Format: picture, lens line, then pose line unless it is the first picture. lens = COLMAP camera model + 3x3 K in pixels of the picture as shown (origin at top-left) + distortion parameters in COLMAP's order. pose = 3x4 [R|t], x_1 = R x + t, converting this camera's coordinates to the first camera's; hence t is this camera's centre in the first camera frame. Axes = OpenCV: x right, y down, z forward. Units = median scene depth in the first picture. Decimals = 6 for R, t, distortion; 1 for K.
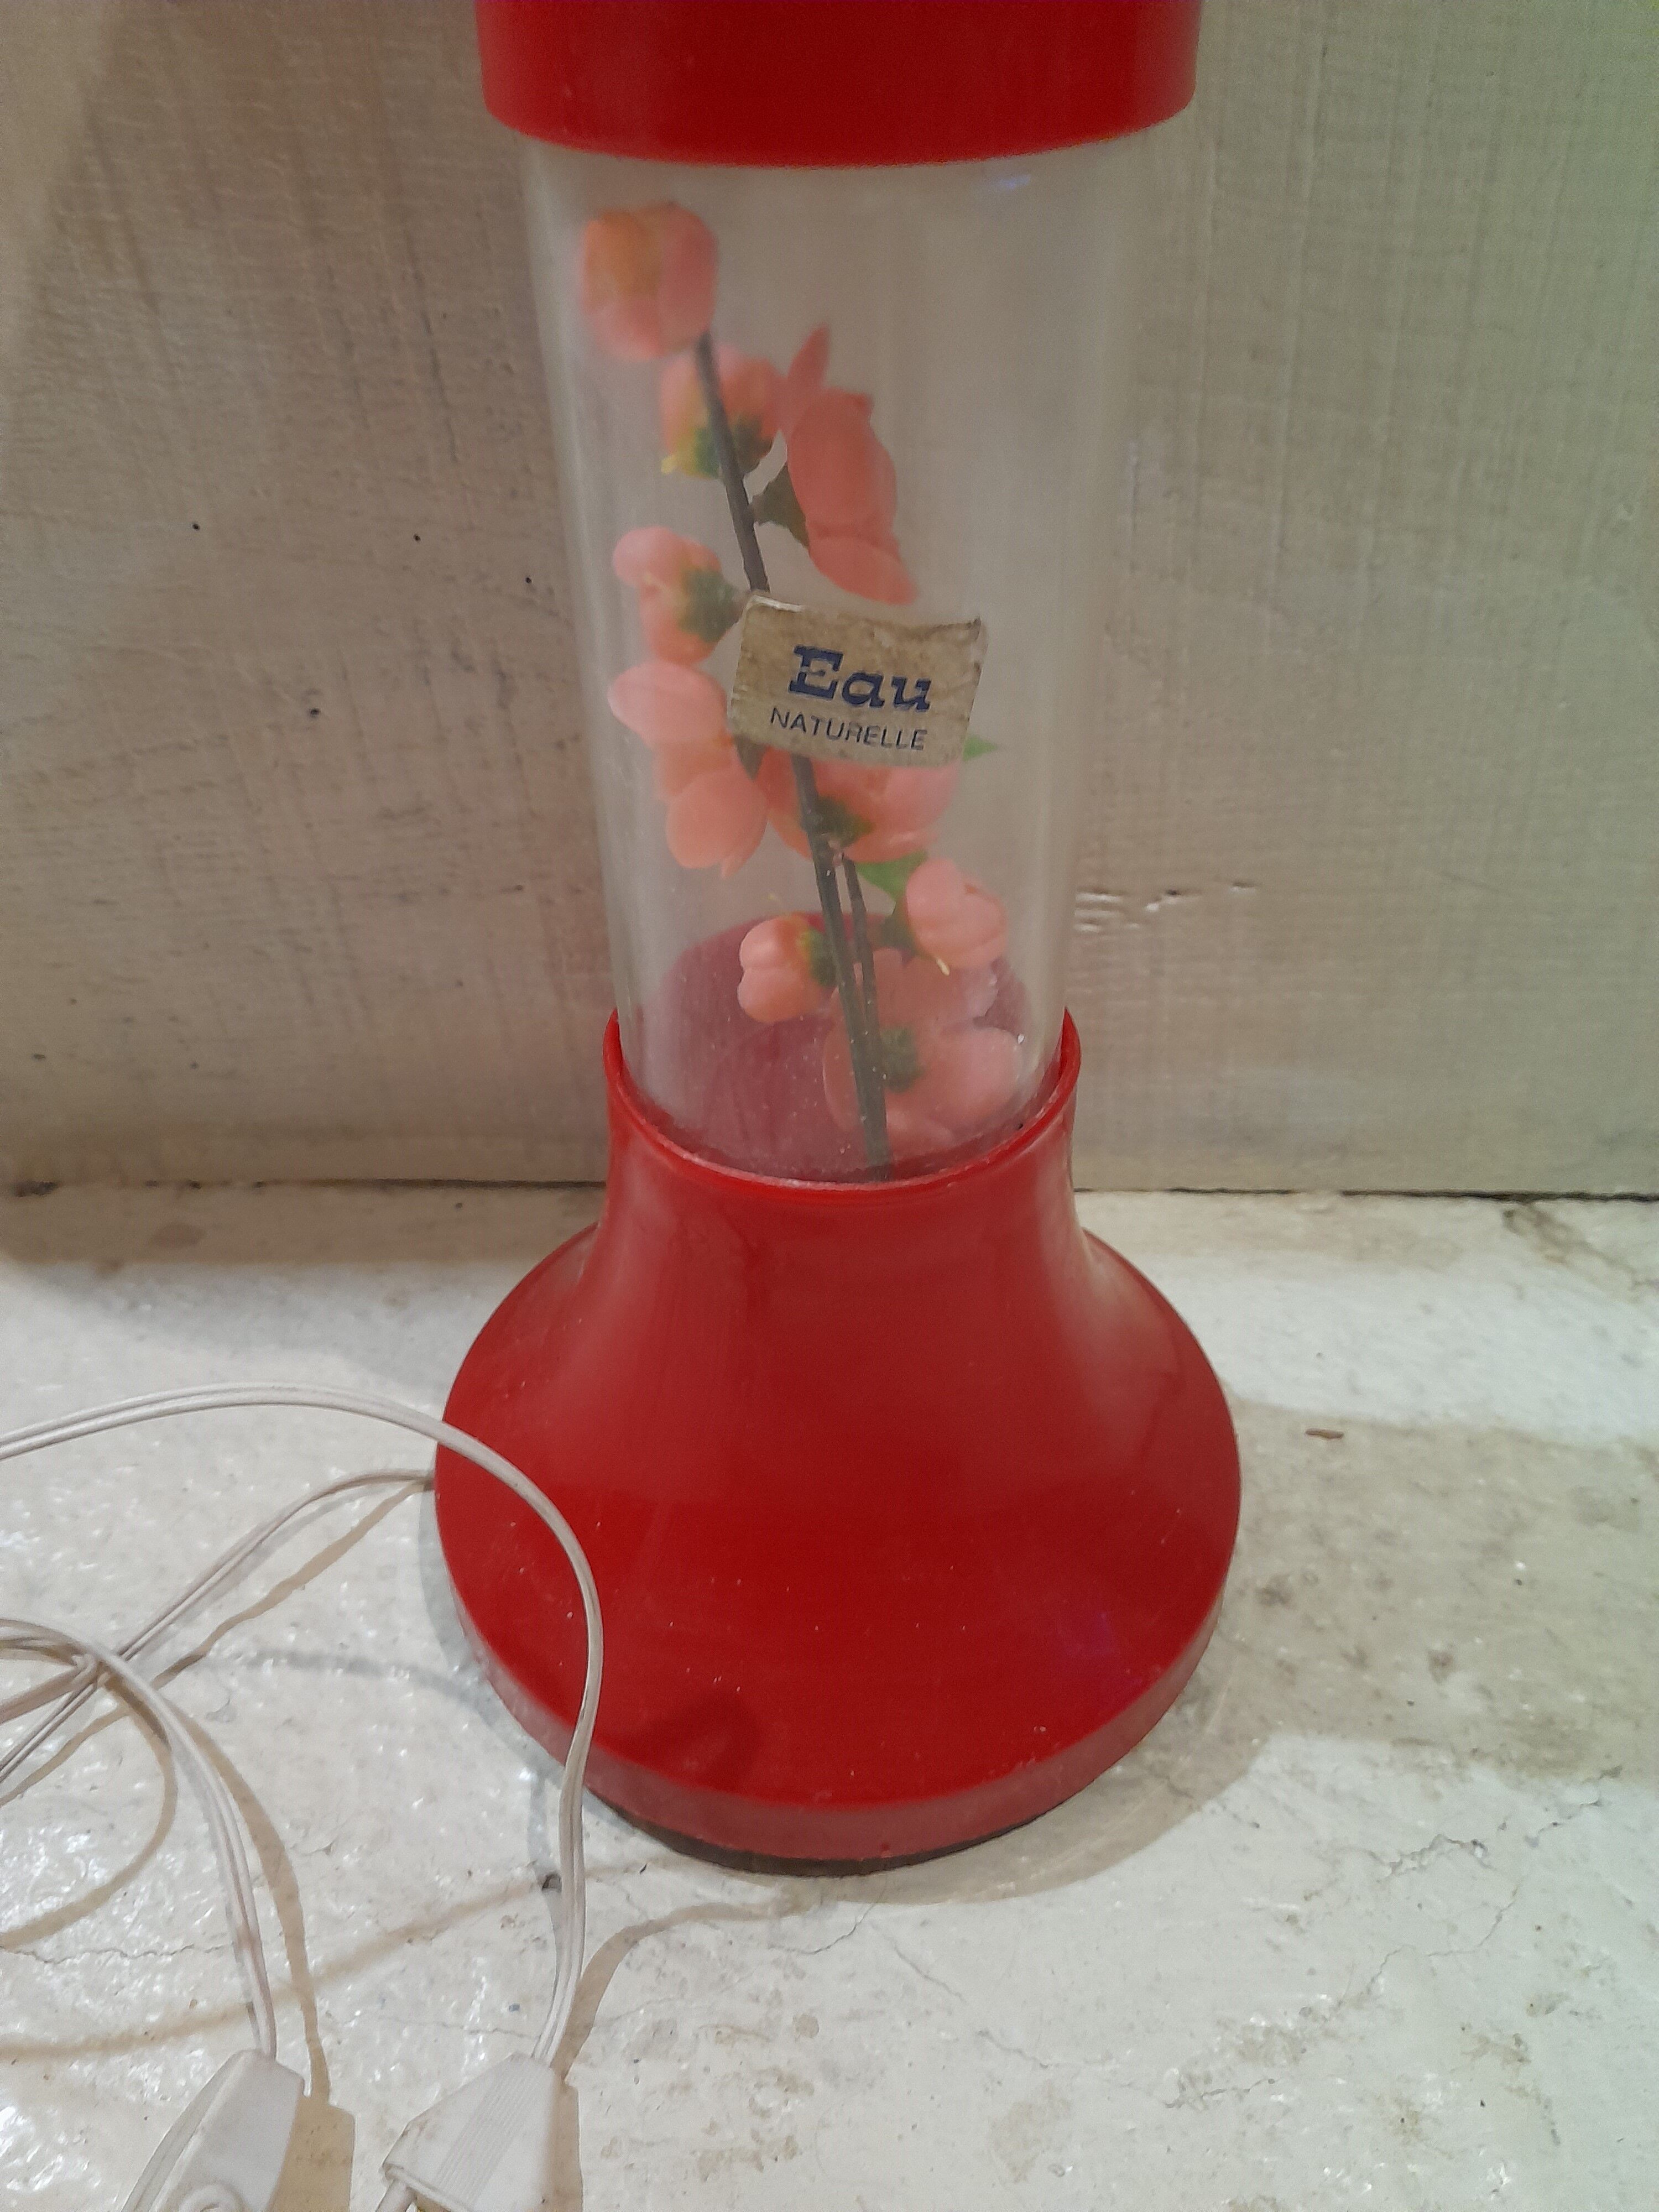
lens RADIAL K [[1654.9, 0, 843.3], [0, 1654.9, 1113.7], [0, 0, 1]] dist [0.025747, -0.039245]
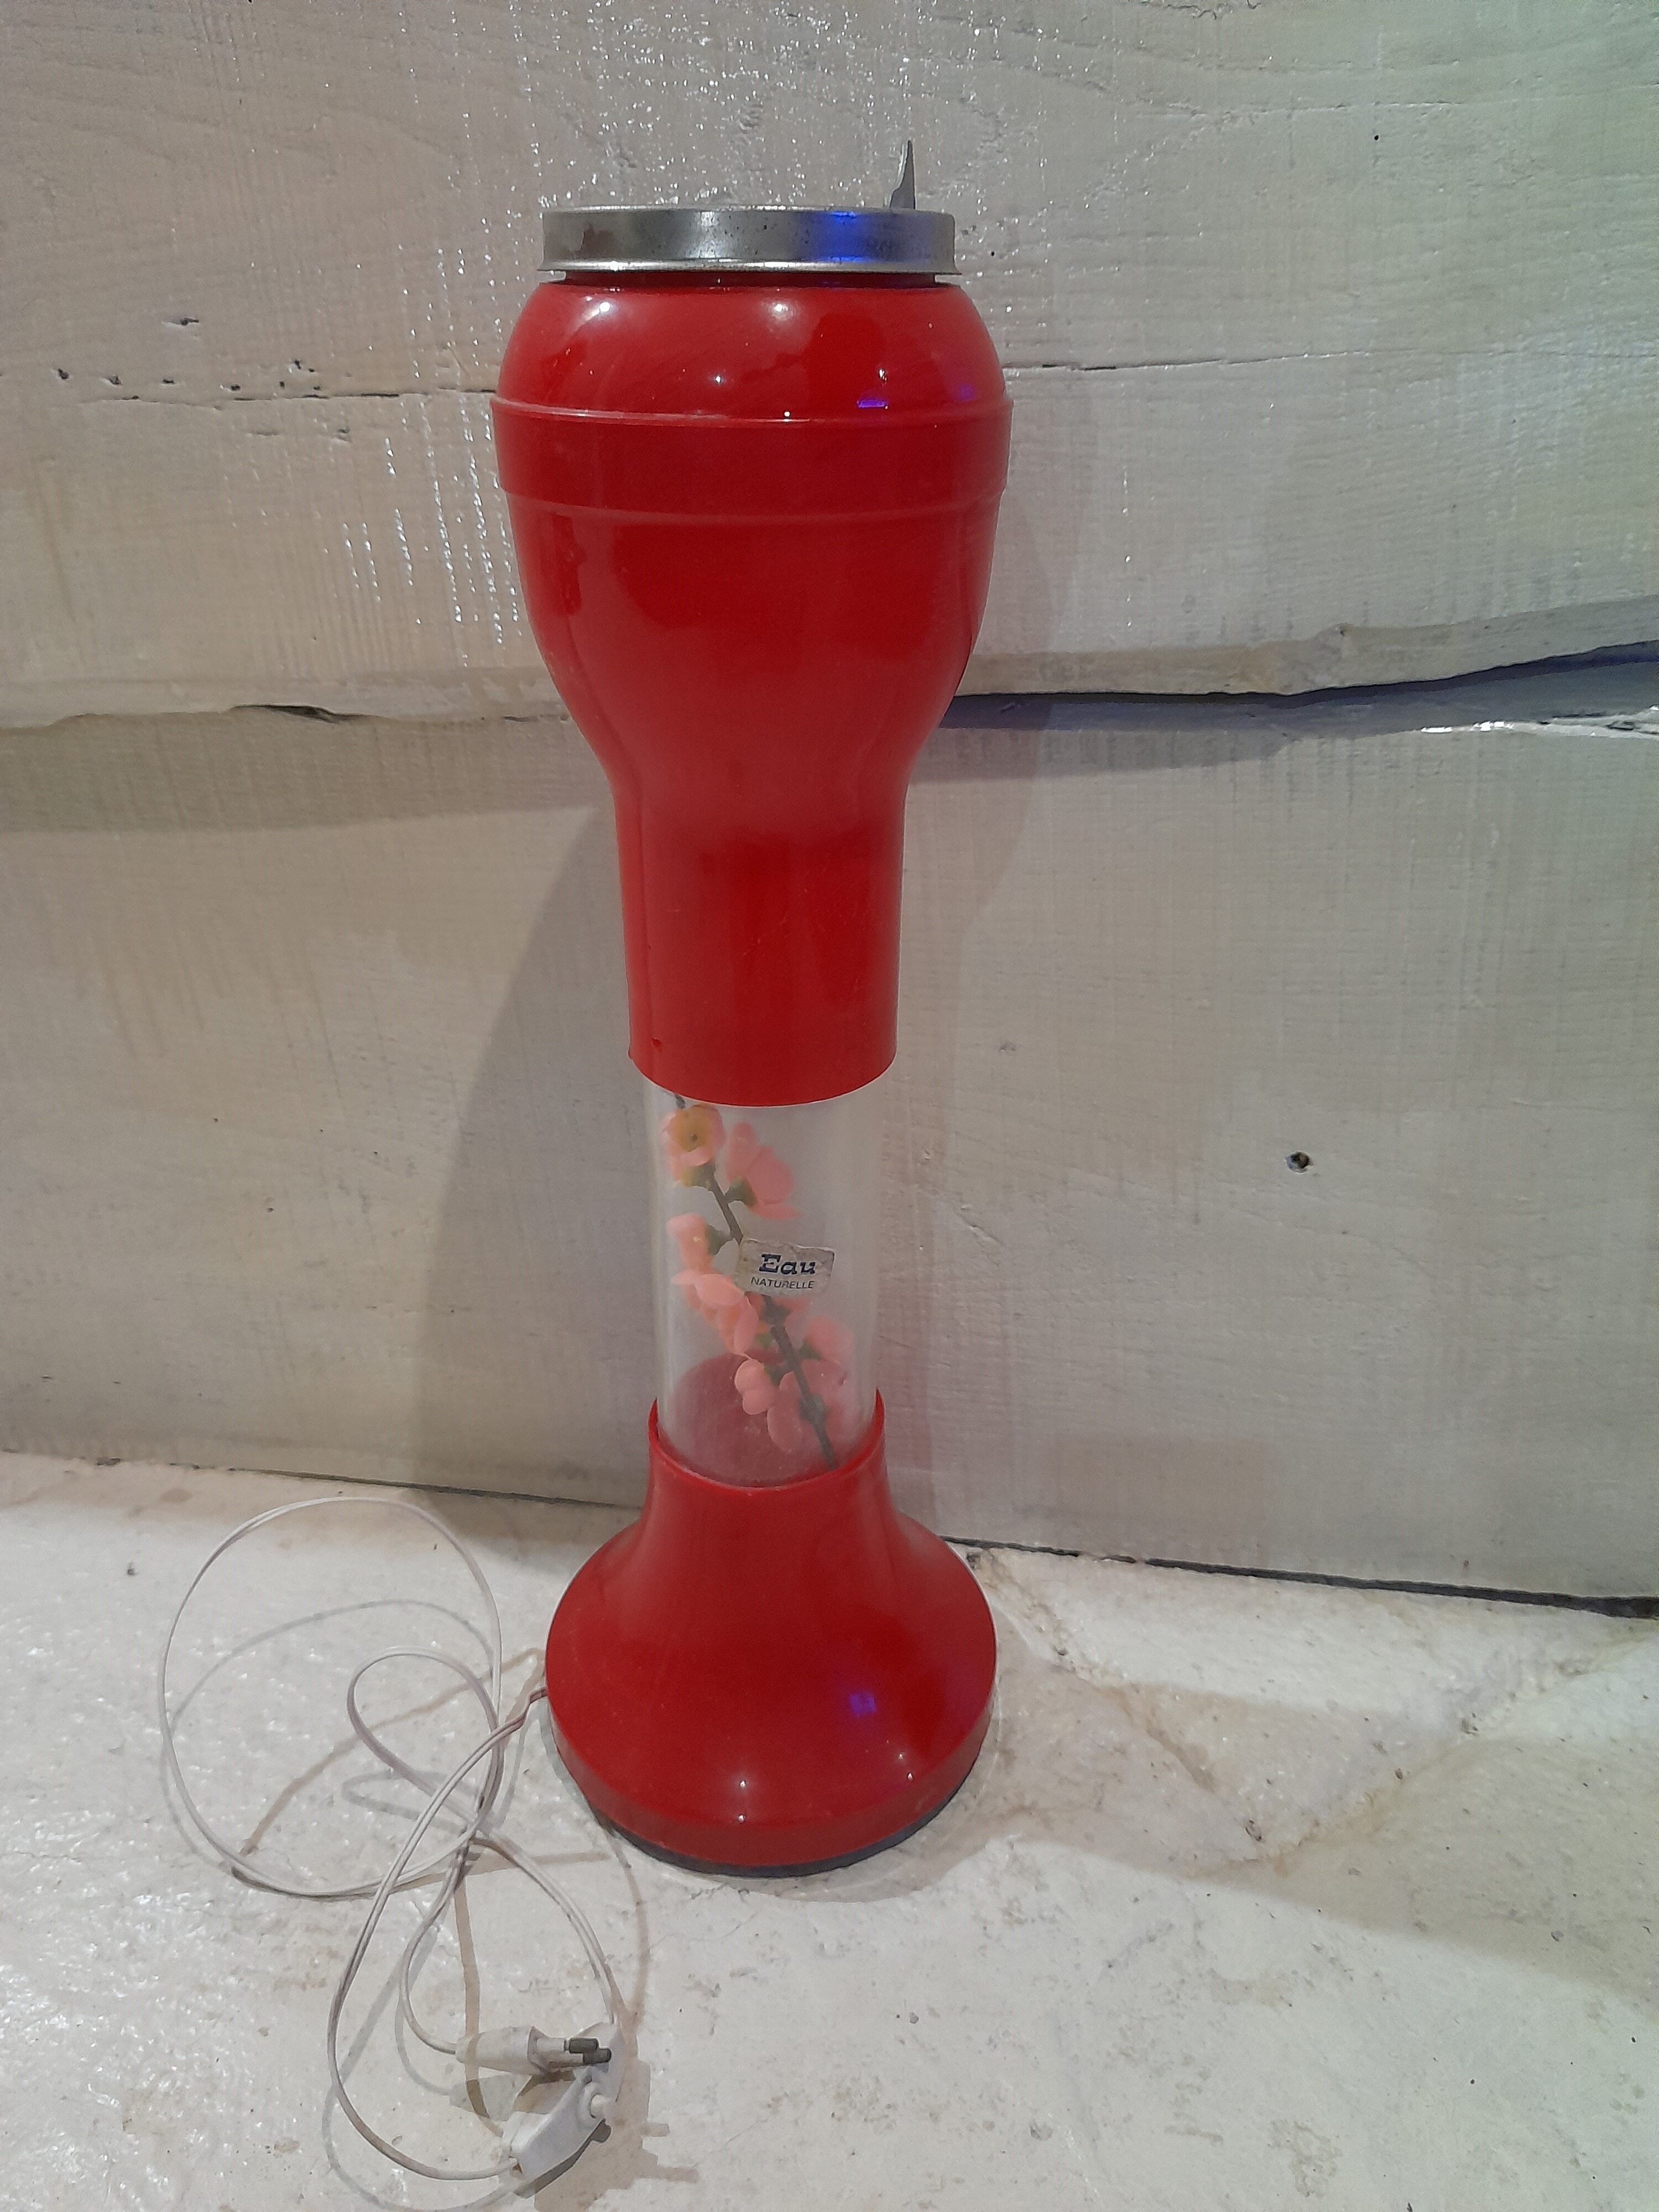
lens RADIAL K [[1654.9, 0, 836.9], [0, 1654.9, 1104.9], [0, 0, 1]] dist [0.025747, -0.039245]
pose [[0.988886, 0.054876, -0.138178, 0.618230], [-0.083504, 0.973954, -0.210809, -0.016634], [0.123010, 0.220005, 0.967712, -0.828404]]
